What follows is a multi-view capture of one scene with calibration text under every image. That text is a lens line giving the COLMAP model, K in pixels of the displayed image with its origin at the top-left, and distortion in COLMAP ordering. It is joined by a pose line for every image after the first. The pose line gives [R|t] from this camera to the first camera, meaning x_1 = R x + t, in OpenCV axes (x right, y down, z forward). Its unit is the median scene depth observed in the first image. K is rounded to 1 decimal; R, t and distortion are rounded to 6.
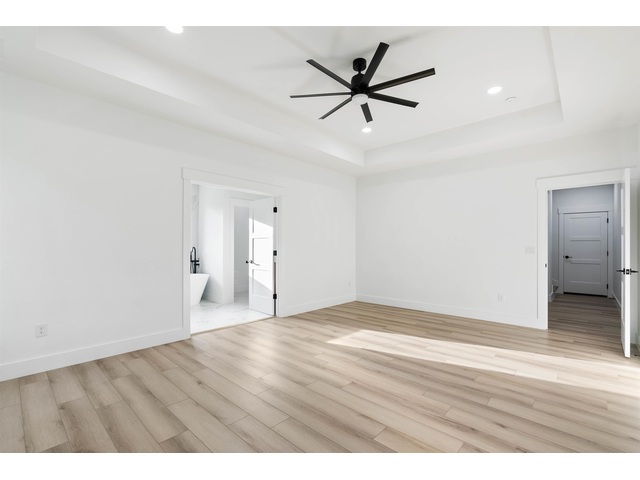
lens RADIAL K [[291.6, 0, 317.9], [0, 291.6, 245.5], [0, 0, 1]] dist [-0.013254, 0.003342]
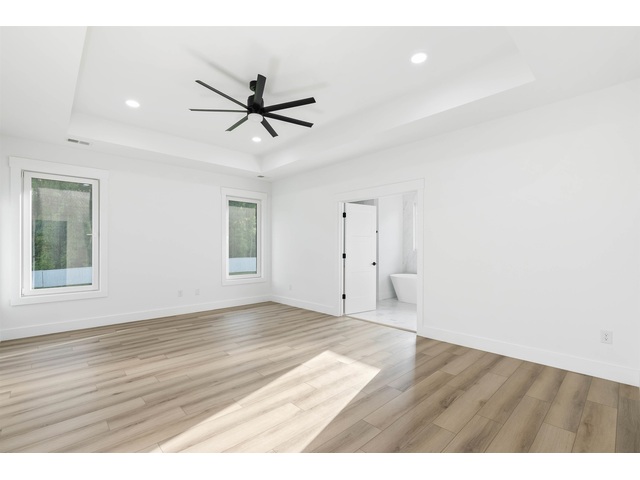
lens RADIAL K [[291.6, 0, 318.0], [0, 291.6, 240.6], [0, 0, 1]] dist [-0.013254, 0.003342]
pose [[-0.071088, -0.026842, -0.997109, 1.137252], [0.006277, 0.999606, -0.027357, -0.001249], [0.997450, -0.008203, -0.070891, 1.213038]]
